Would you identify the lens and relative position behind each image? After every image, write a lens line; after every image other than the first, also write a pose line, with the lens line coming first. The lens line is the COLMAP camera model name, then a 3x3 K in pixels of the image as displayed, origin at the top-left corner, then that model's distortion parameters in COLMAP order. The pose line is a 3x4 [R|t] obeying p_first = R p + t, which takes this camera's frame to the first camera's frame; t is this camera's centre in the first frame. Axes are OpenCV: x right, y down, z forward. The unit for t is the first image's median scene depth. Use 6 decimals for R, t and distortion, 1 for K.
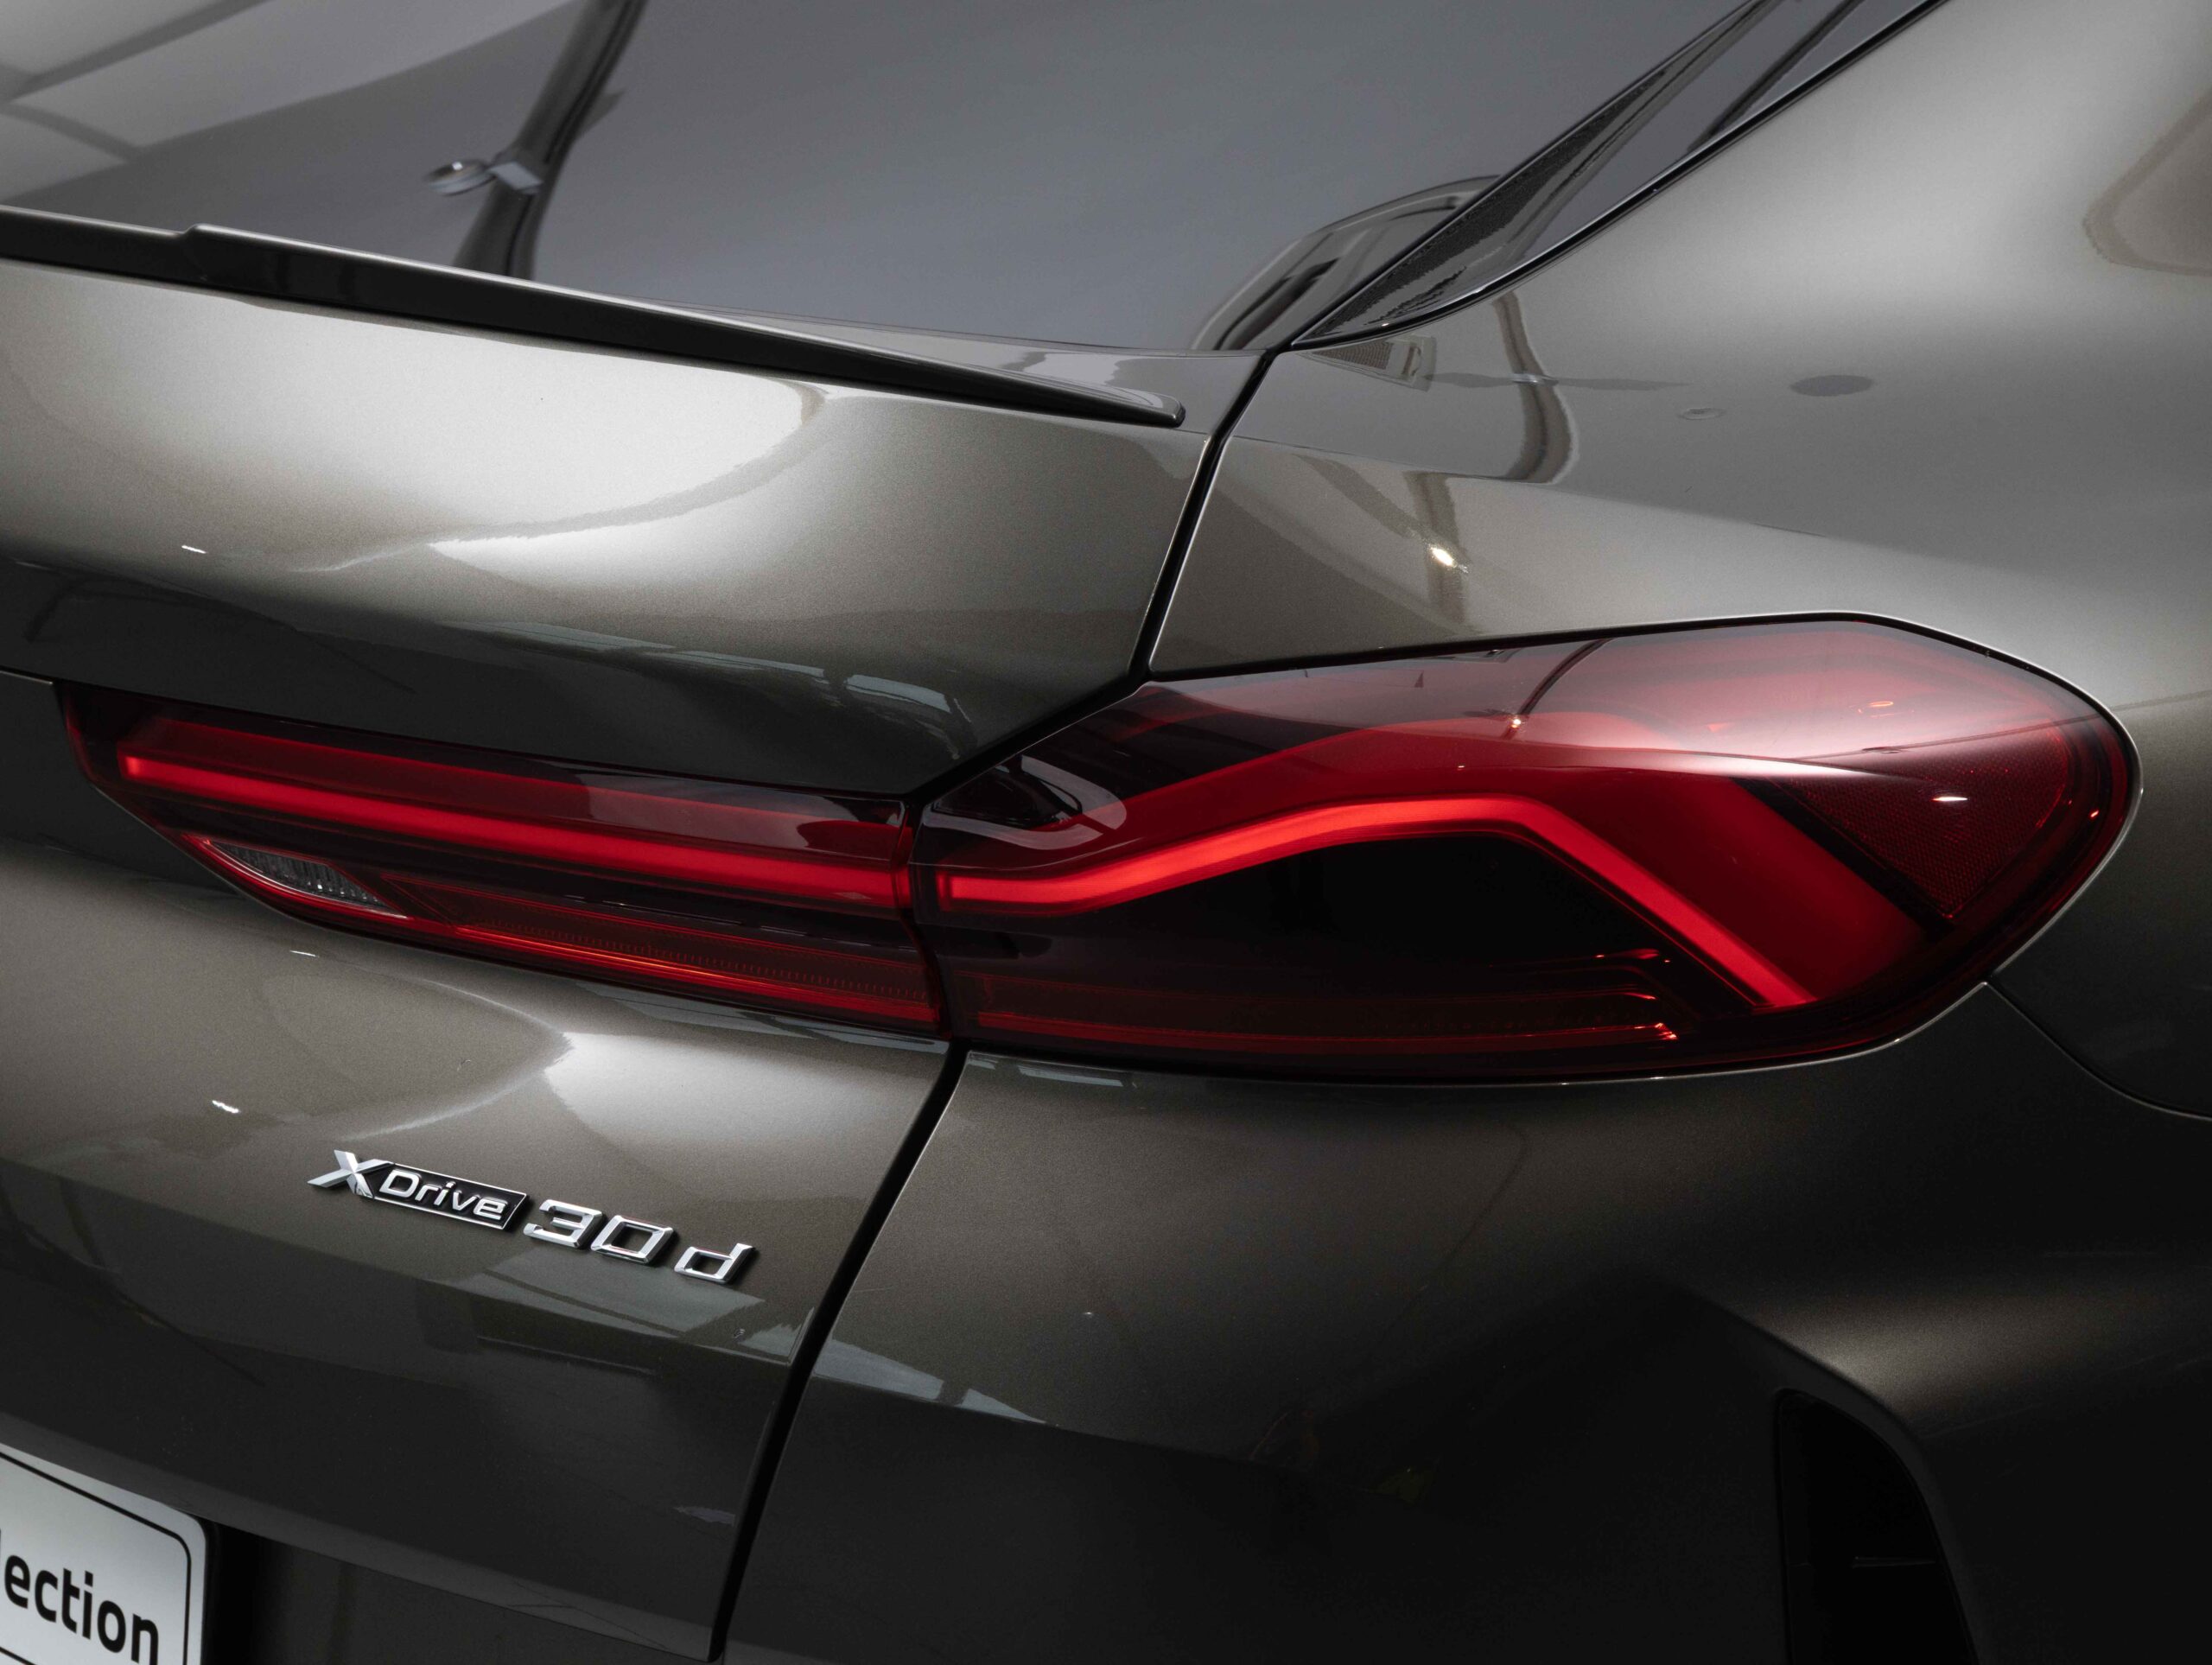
lens RADIAL K [[6849.1, 0, 1106.0], [0, 6849.1, 832.5], [0, 0, 1]] dist [-0.344536, 5.244727]
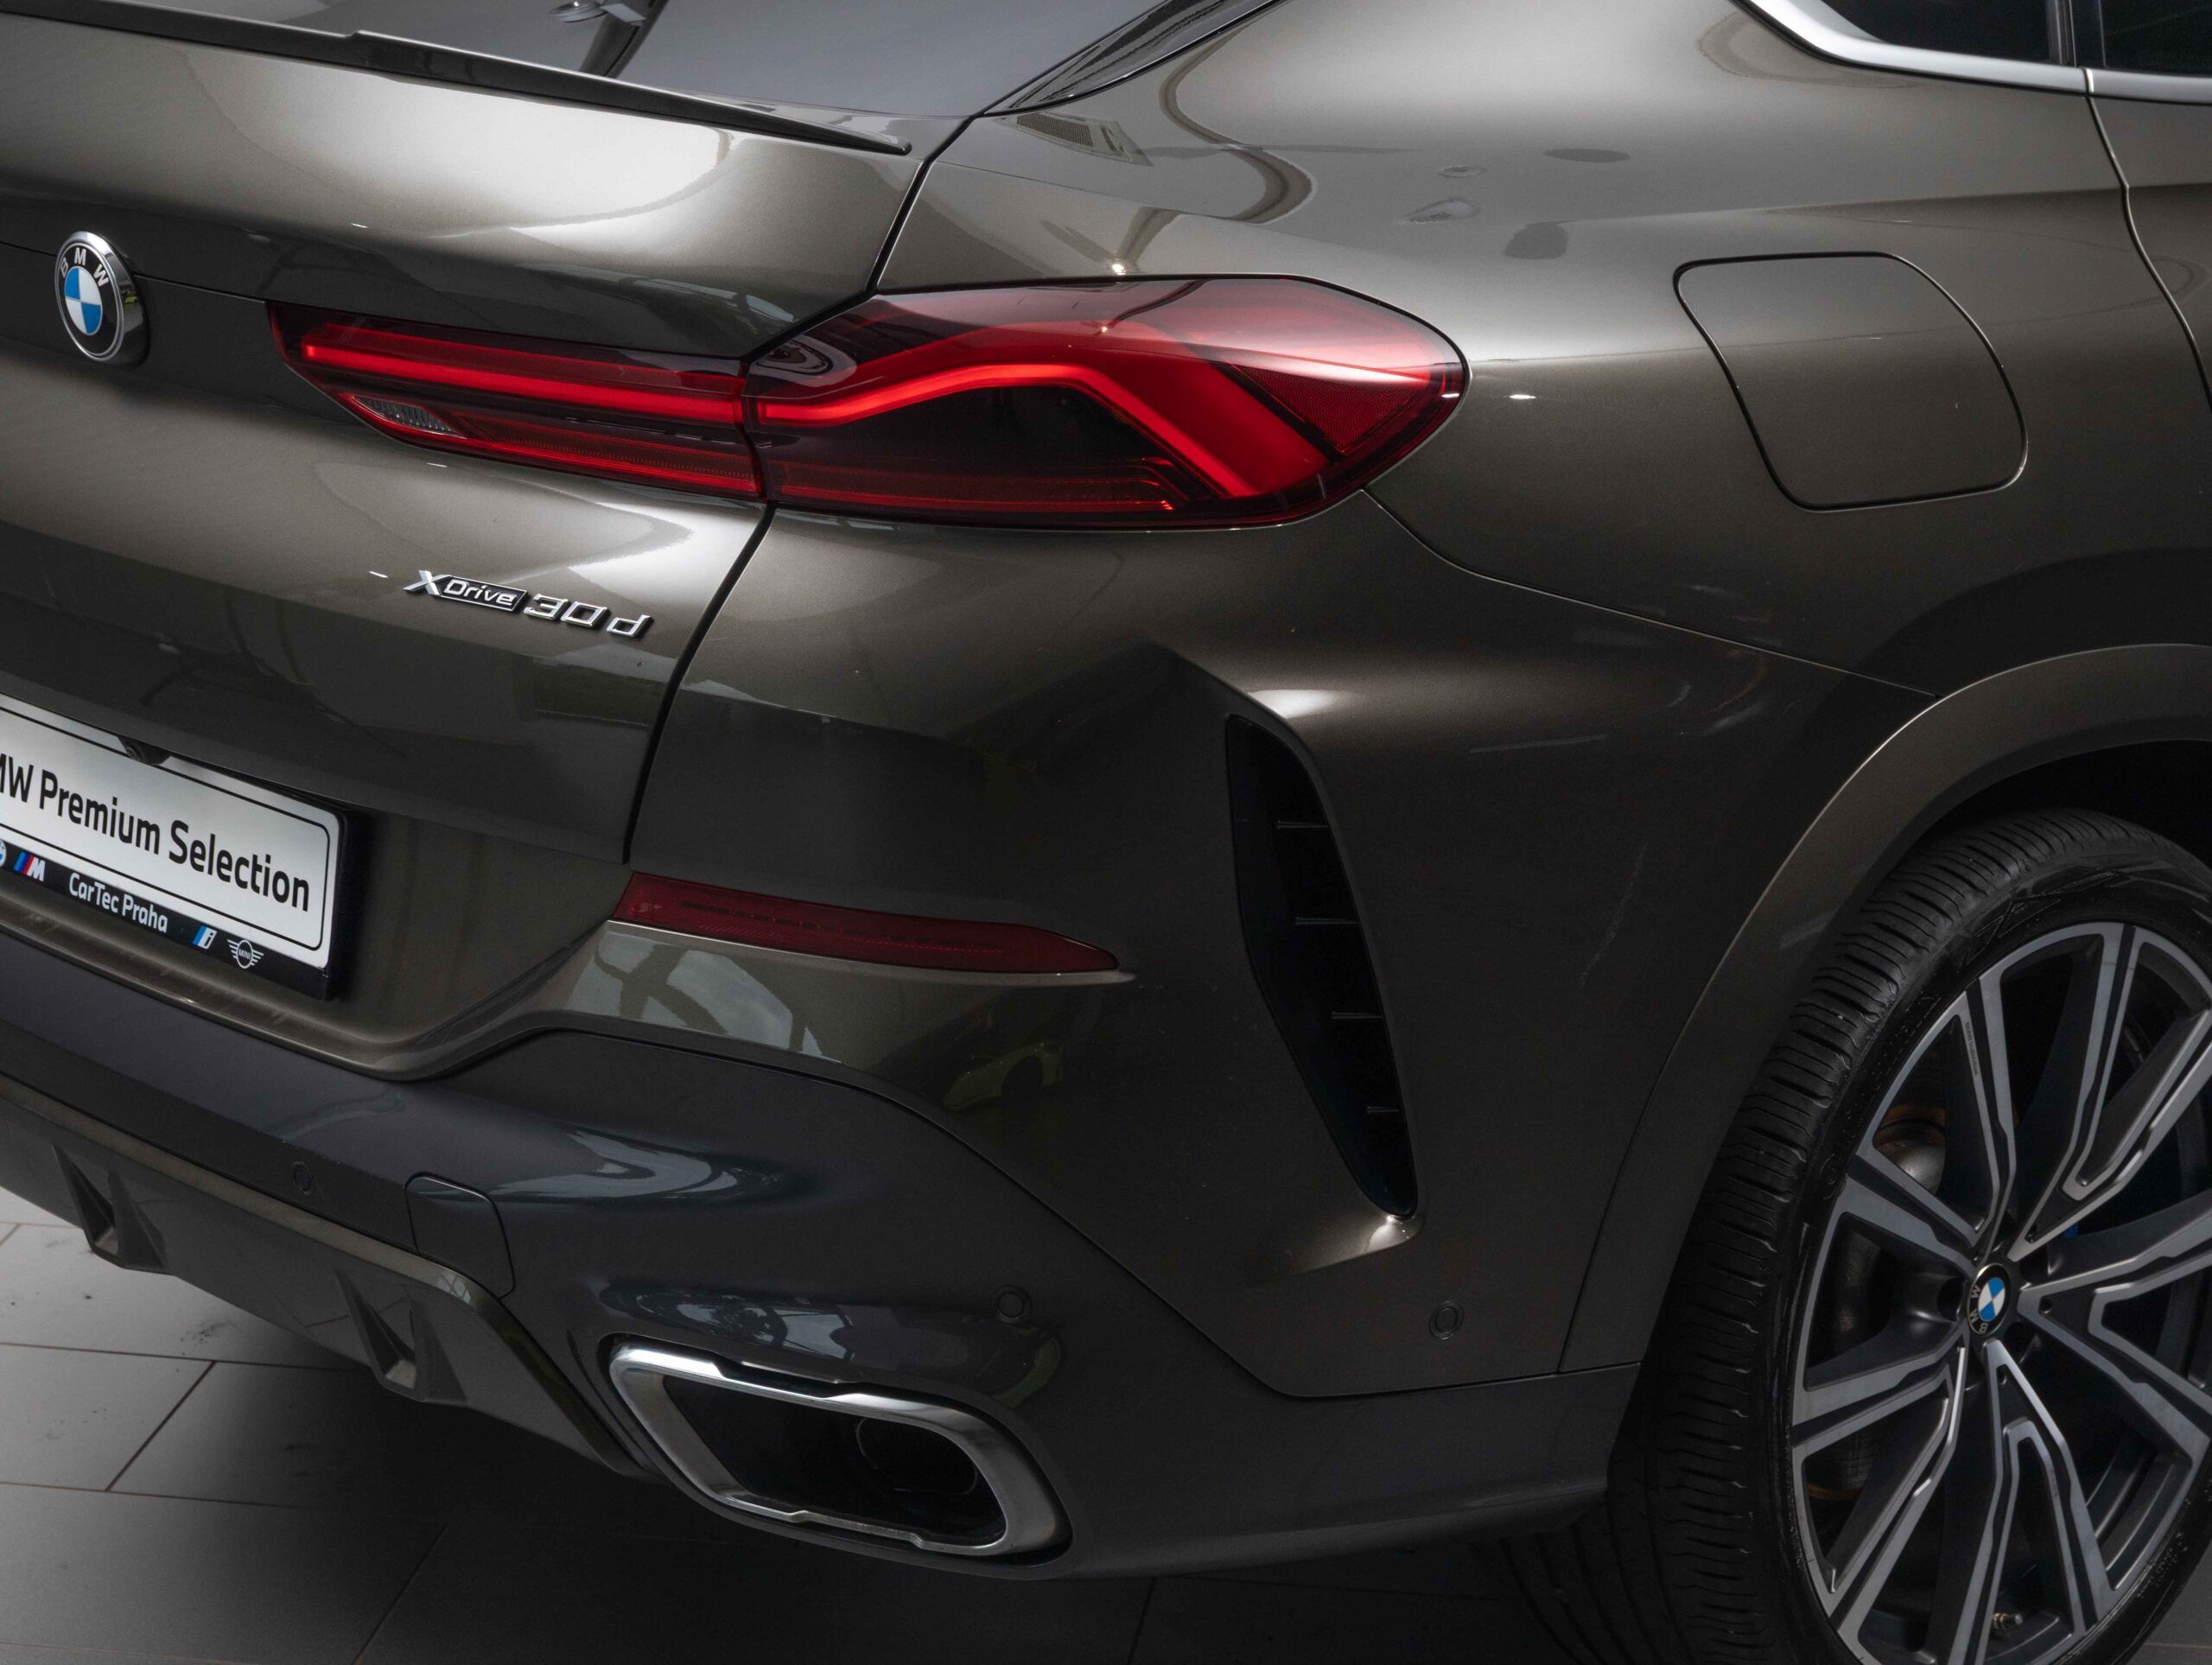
lens RADIAL K [[6849.1, 0, 1106.0], [0, 6849.1, 832.5], [0, 0, 1]] dist [-0.344536, 5.244727]
pose [[0.998902, 0.035573, -0.030473, 0.115504], [-0.034909, 0.999147, 0.022062, 0.070364], [0.031232, -0.020974, 0.999292, -0.717992]]
